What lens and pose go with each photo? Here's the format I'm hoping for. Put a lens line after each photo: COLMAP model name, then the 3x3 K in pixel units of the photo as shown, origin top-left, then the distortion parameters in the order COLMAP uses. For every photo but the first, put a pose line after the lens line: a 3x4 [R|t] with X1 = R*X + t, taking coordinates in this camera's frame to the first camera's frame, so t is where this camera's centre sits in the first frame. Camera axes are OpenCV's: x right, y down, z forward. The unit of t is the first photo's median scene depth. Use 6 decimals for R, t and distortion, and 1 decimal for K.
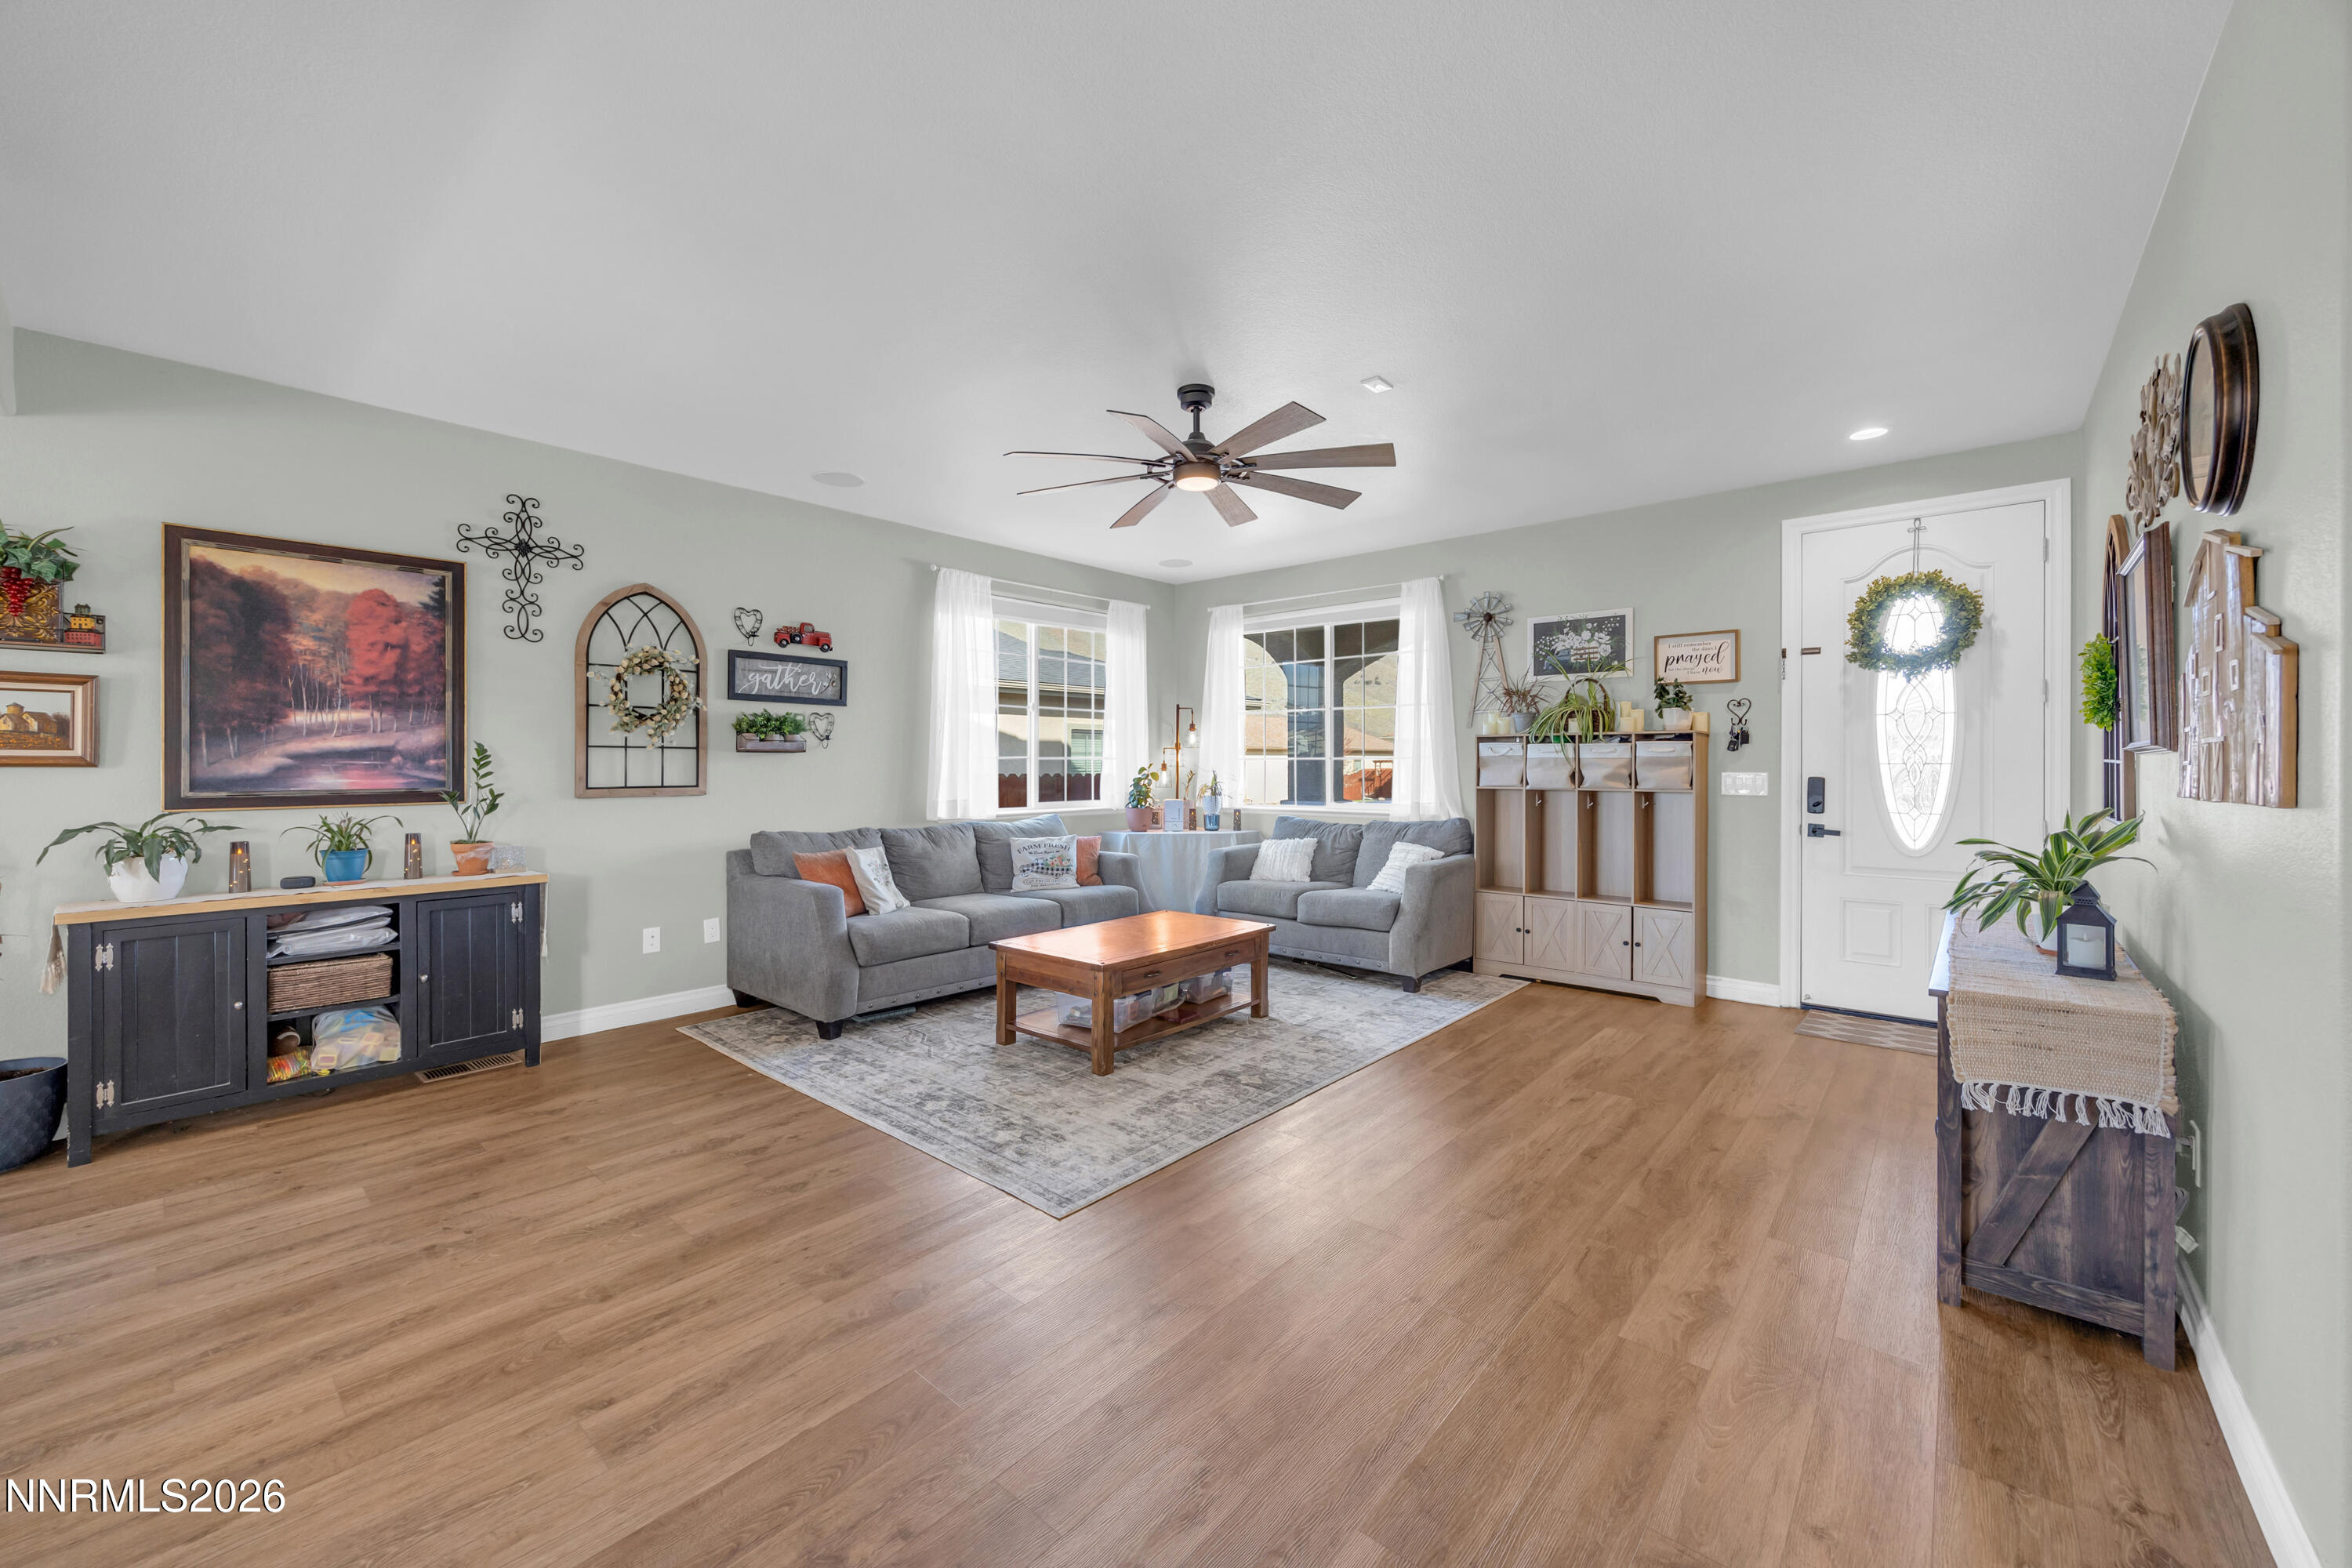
lens RADIAL K [[908.4, 0, 1176.2], [0, 908.4, 768.3], [0, 0, 1]] dist [-0.000996, 0.000105]
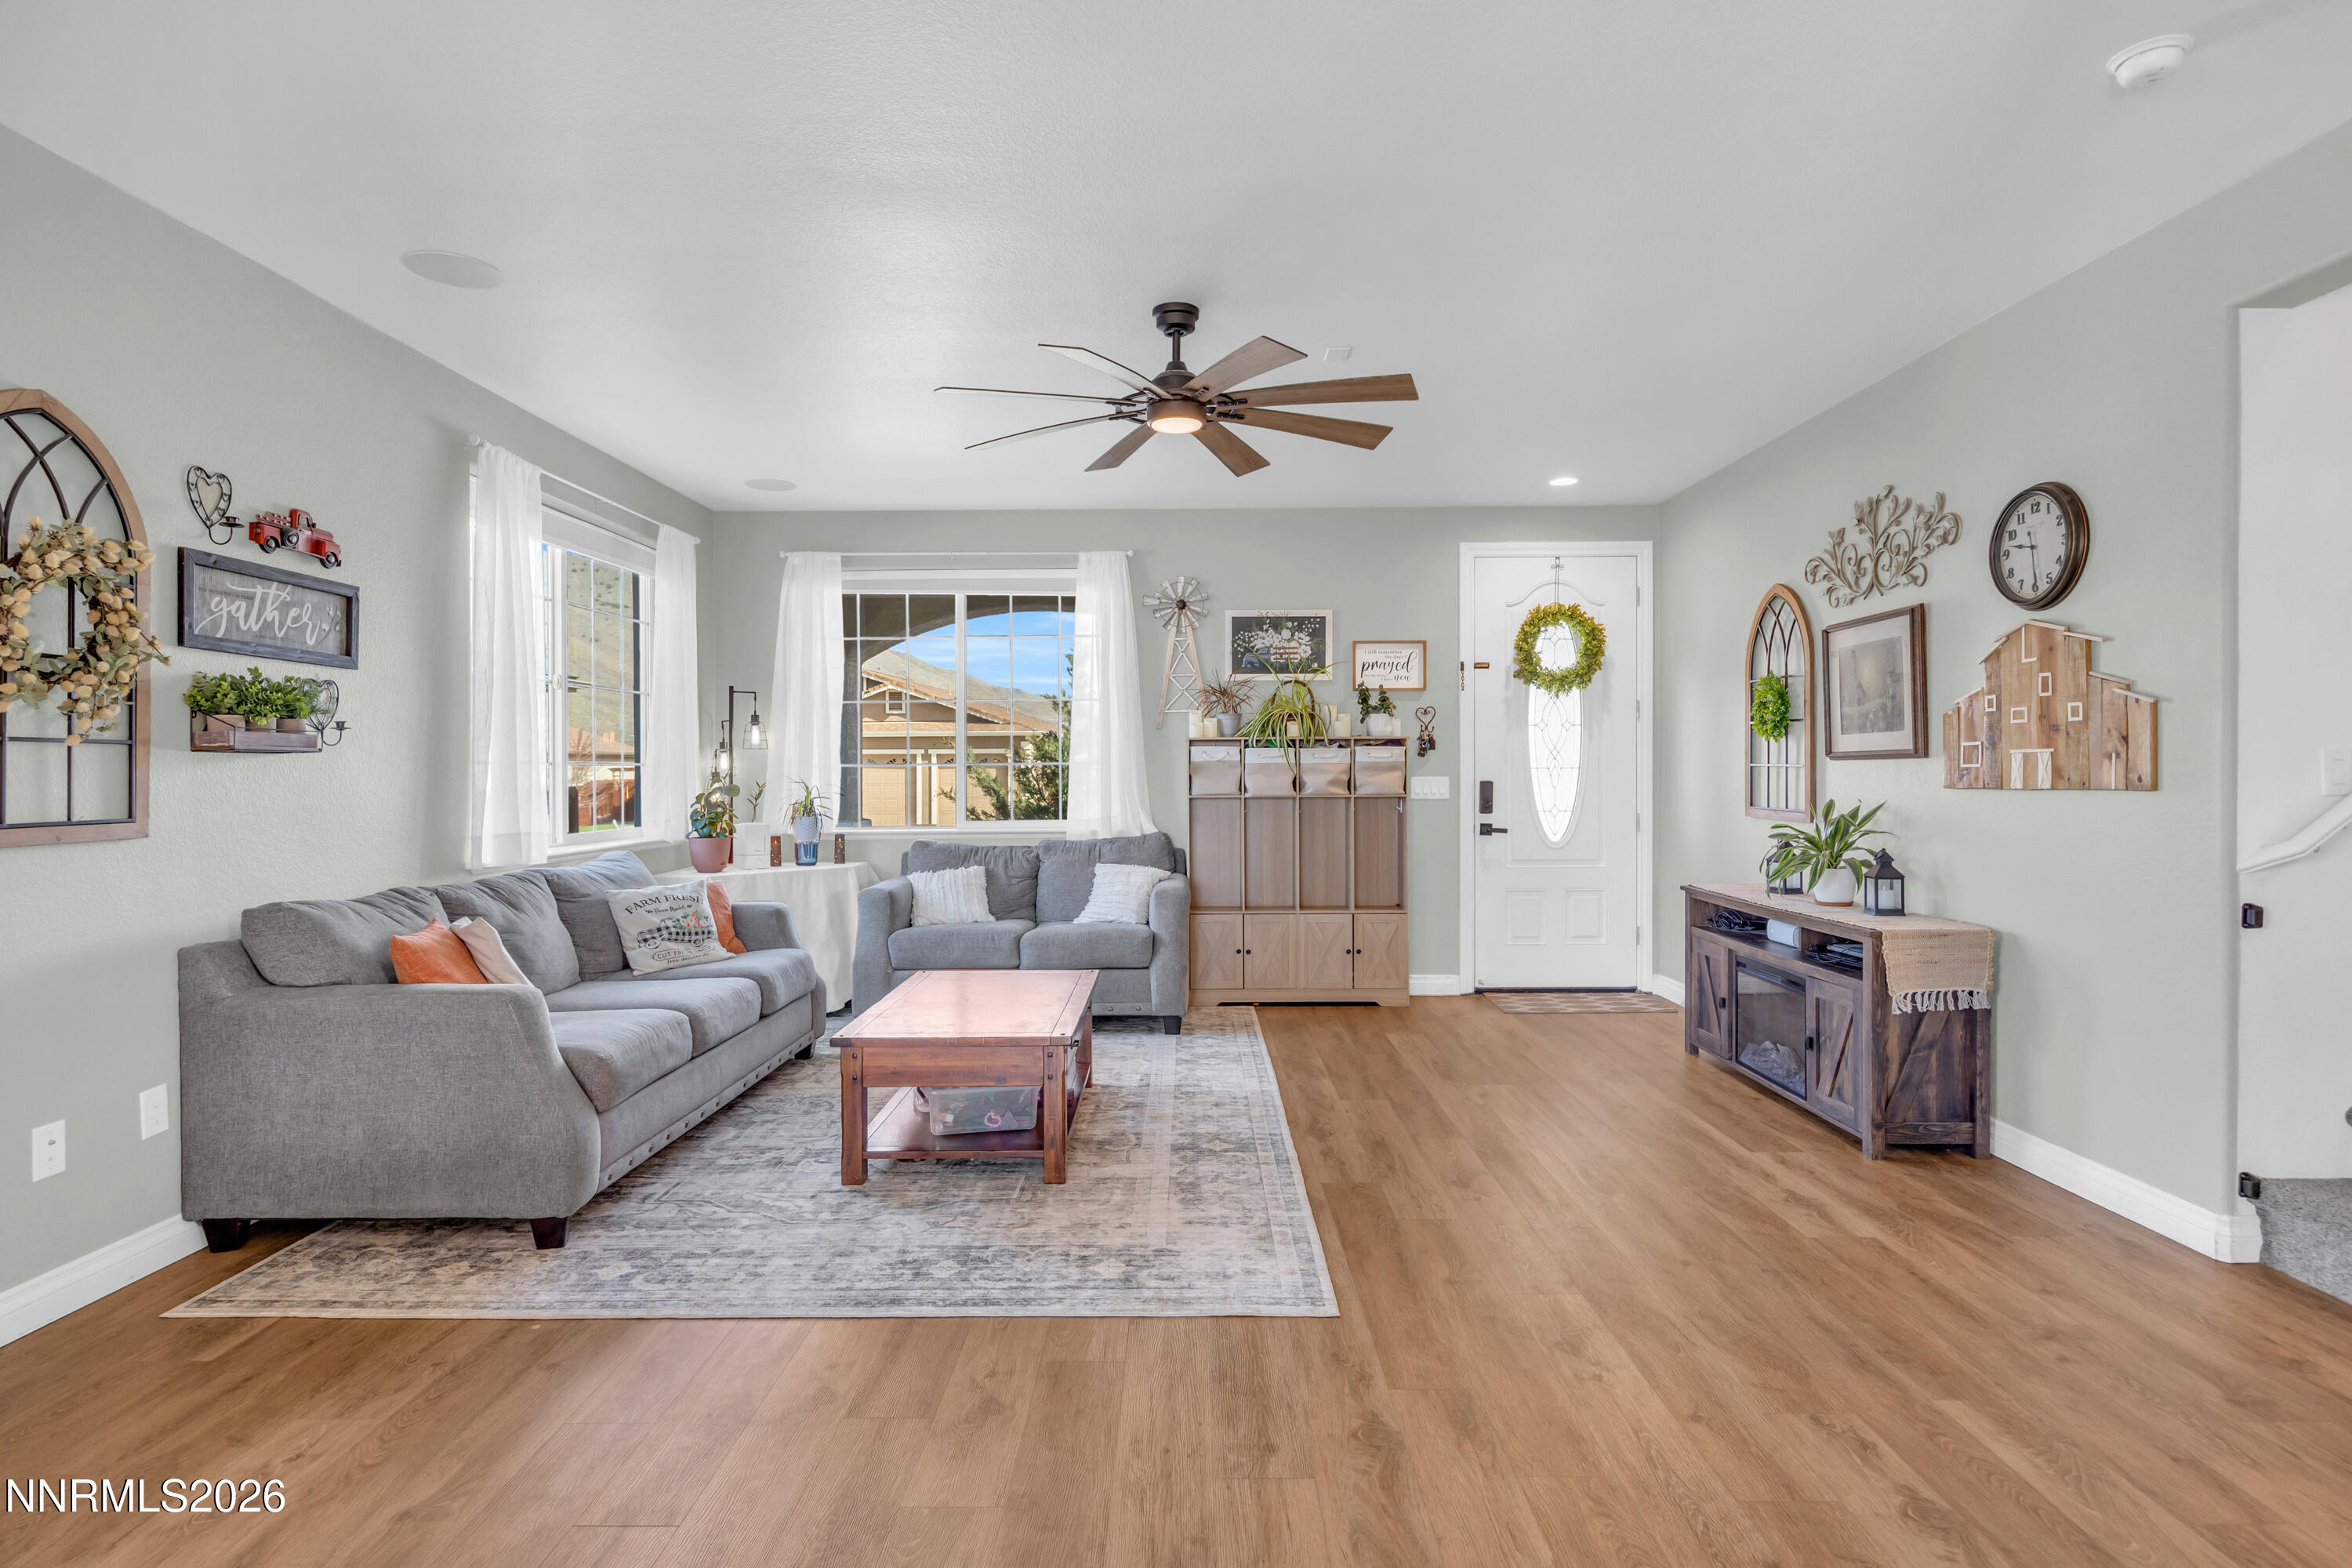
lens RADIAL K [[1191.9, 0, 1177.8], [0, 1191.9, 777.9], [0, 0, 1]] dist [-0.003395, 0.001477]
pose [[0.761070, -0.007895, 0.648622, -0.516541], [0.008263, 0.999963, 0.002476, -0.000190], [-0.648617, 0.003475, 0.761107, 0.145284]]
